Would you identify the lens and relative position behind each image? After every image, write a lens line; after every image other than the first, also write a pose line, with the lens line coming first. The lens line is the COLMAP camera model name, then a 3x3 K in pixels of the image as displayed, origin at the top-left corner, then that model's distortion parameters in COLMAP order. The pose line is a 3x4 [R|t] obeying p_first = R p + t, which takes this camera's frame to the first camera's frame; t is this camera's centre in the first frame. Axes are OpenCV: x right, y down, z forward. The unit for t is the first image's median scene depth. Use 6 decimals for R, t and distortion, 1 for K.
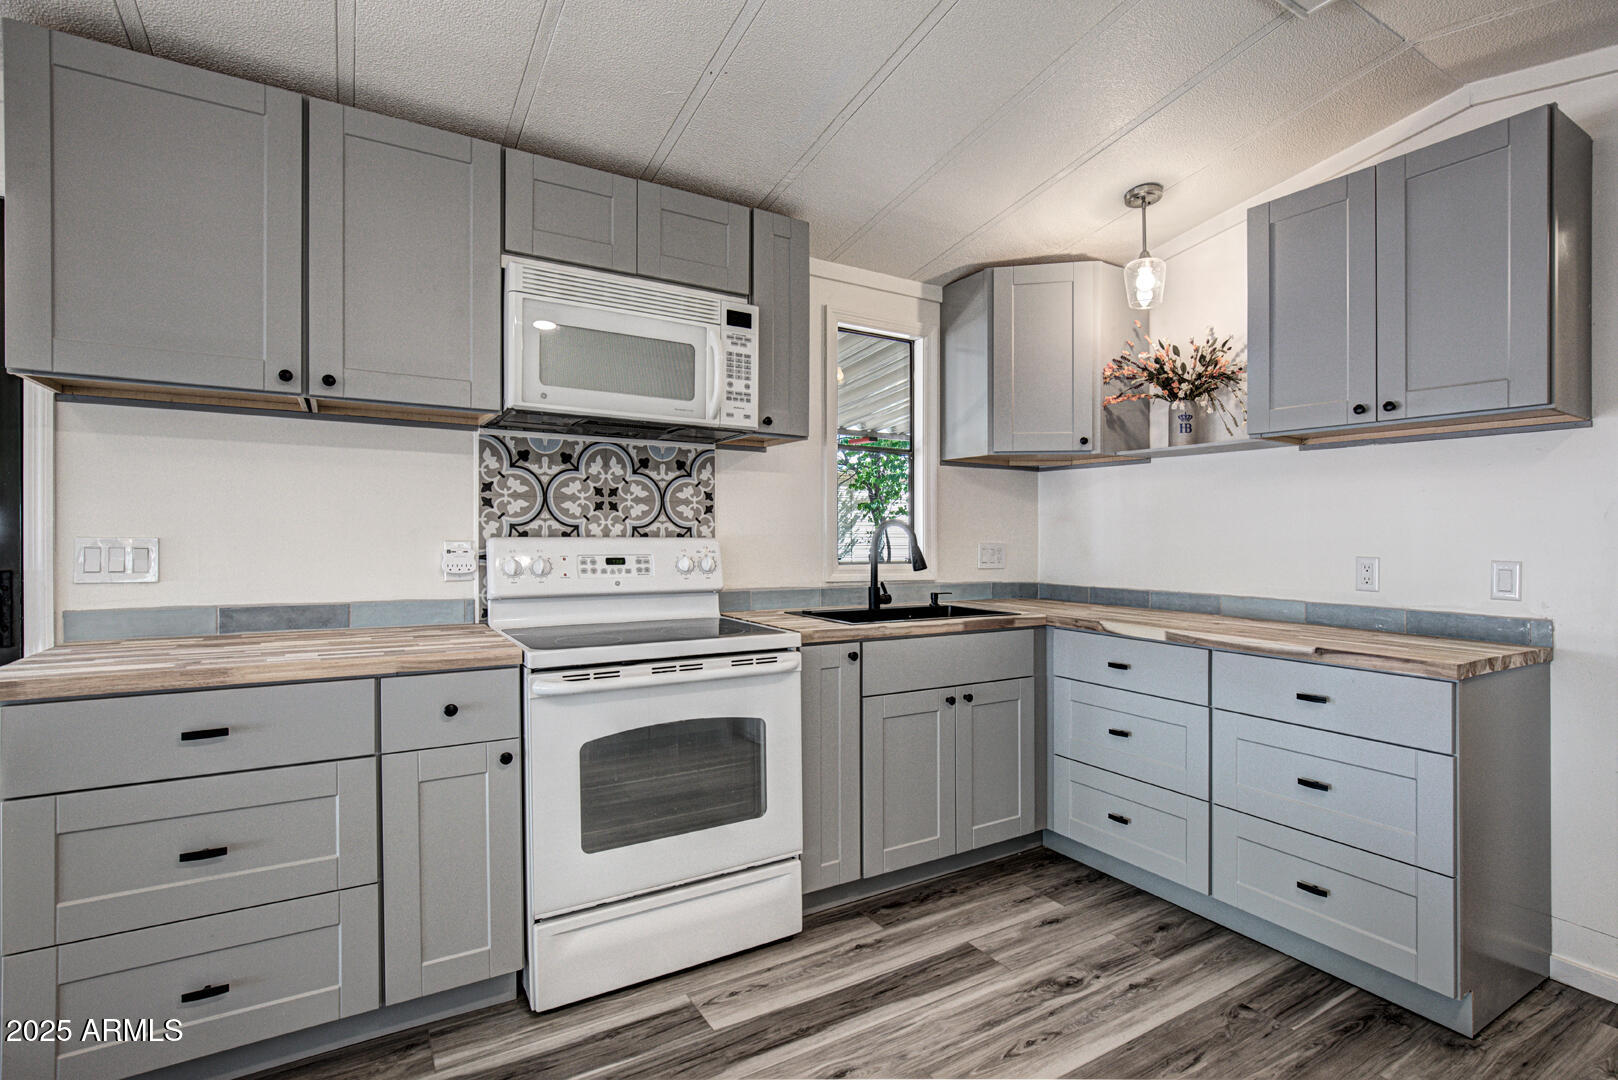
lens RADIAL K [[764.7, 0, 847.1], [0, 764.7, 534.2], [0, 0, 1]] dist [-0.011239, -0.001181]
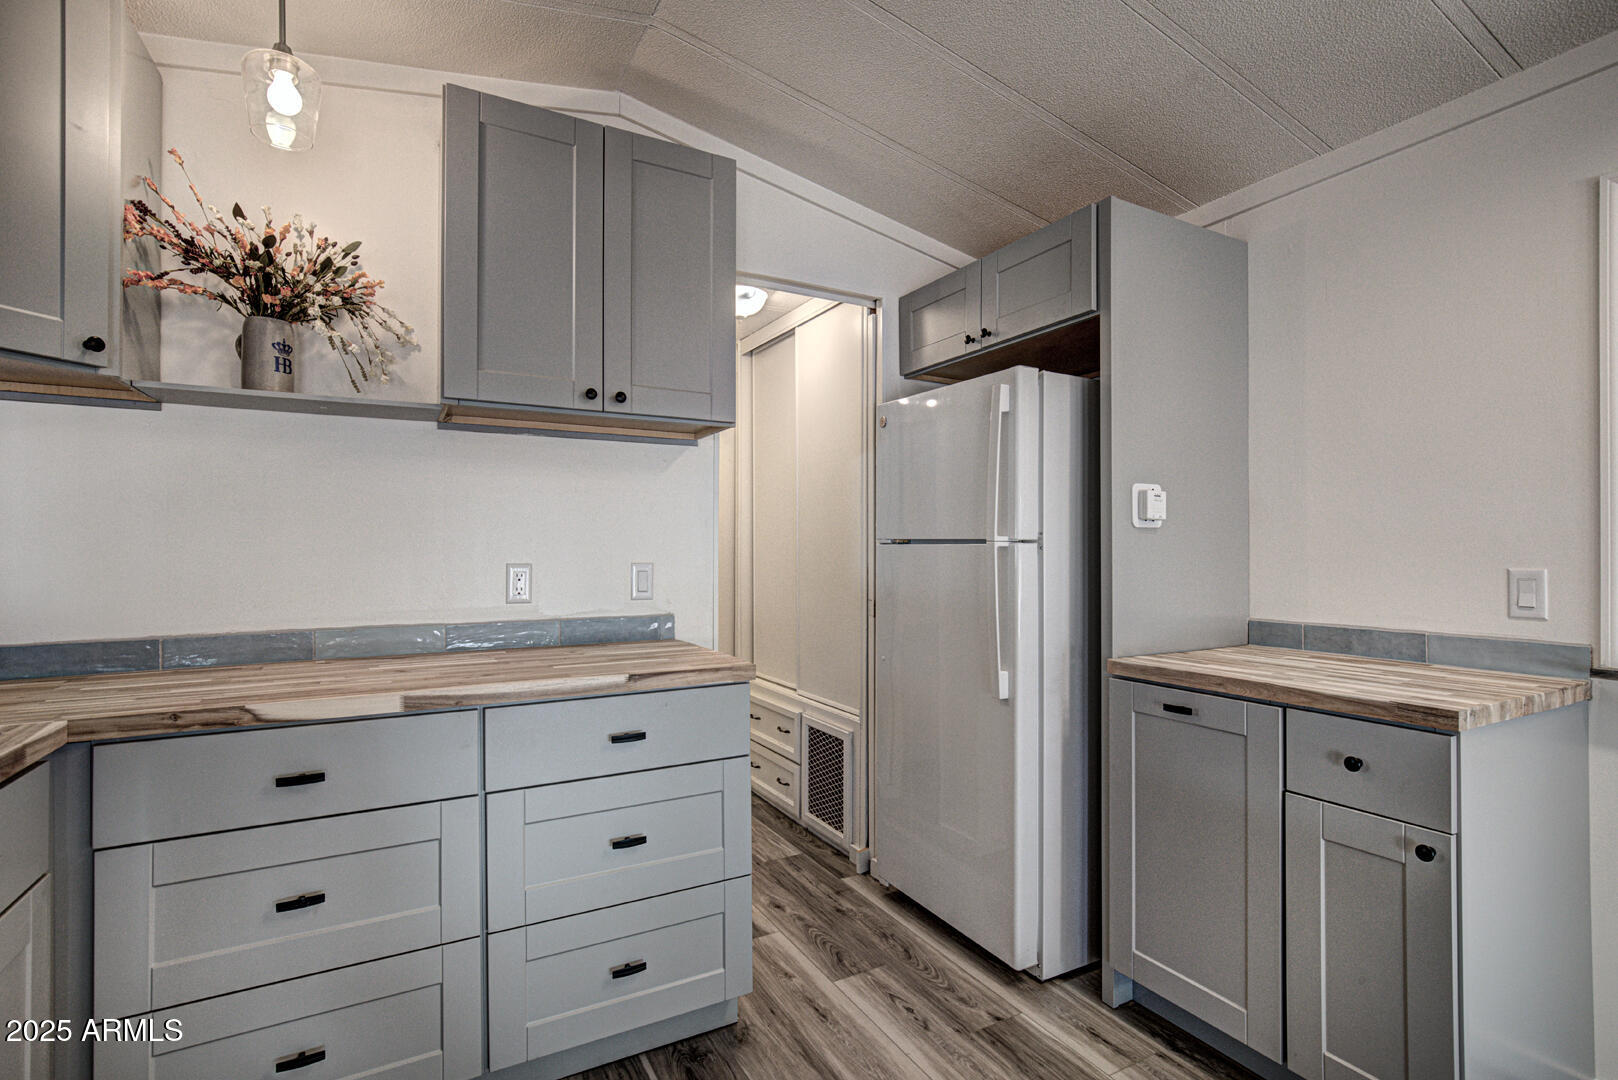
lens RADIAL K [[764.7, 0, 801.7], [0, 764.7, 540.8], [0, 0, 1]] dist [-0.011239, -0.001181]
pose [[0.074498, -0.000555, 0.997221, -0.171168], [0.000860, 1.000000, 0.000492, 0.003506], [-0.997221, 0.000820, 0.074499, 0.664848]]
